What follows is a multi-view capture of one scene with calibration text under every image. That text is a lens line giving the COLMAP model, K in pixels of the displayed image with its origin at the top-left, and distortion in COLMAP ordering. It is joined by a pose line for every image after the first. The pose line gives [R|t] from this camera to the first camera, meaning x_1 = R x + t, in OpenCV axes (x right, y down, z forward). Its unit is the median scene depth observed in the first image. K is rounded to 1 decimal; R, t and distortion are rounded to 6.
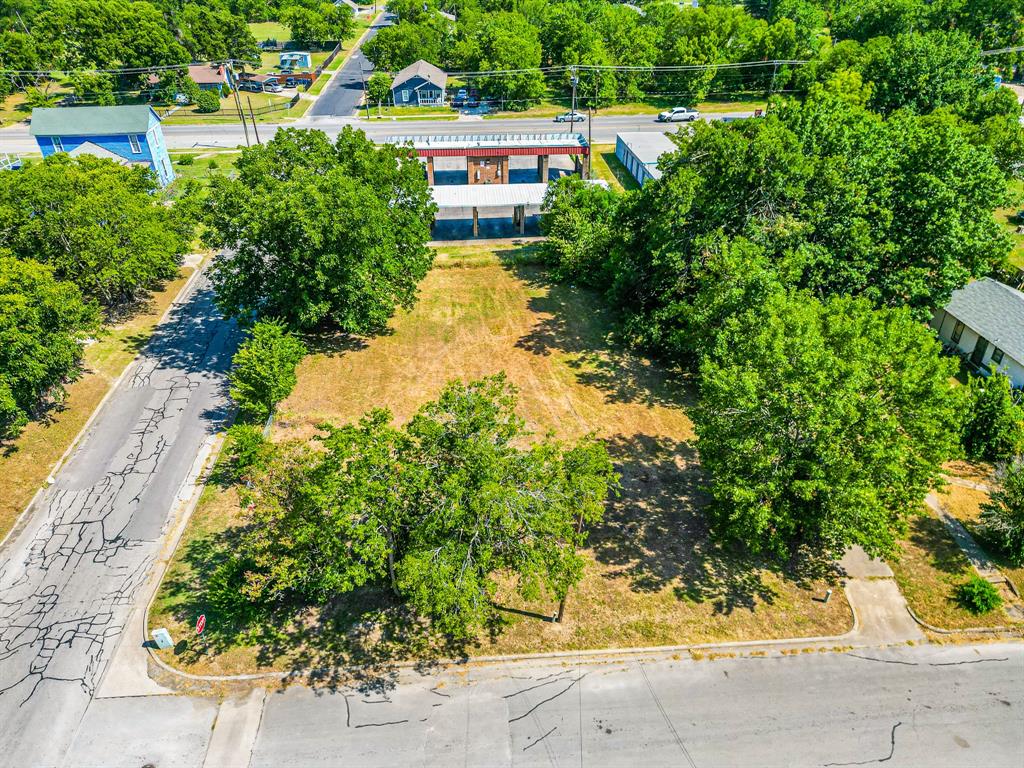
lens RADIAL K [[721.5, 0, 512.5], [0, 721.5, 379.6], [0, 0, 1]] dist [0.066446, -0.060483]
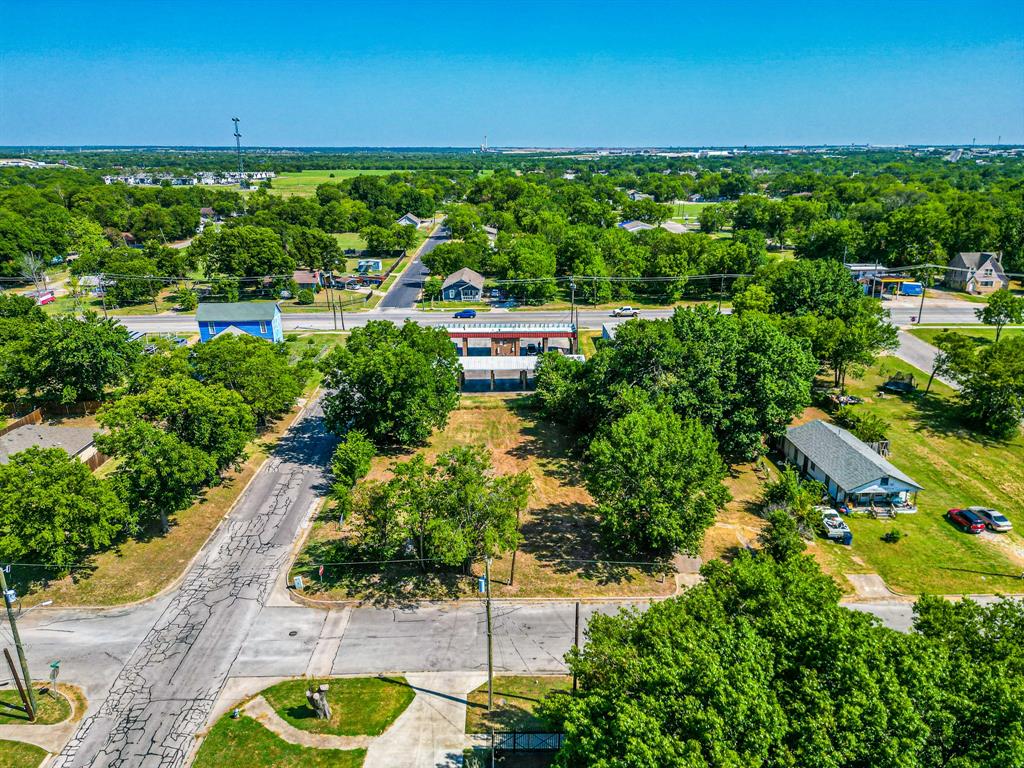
lens RADIAL K [[724.8, 0, 511.9], [0, 724.8, 380.7], [0, 0, 1]] dist [0.087710, -0.090967]
pose [[0.997983, 0.018458, -0.060741, 0.107678], [-0.032296, 0.971349, -0.235452, 0.171724], [0.054655, 0.236939, 0.969986, -0.568221]]
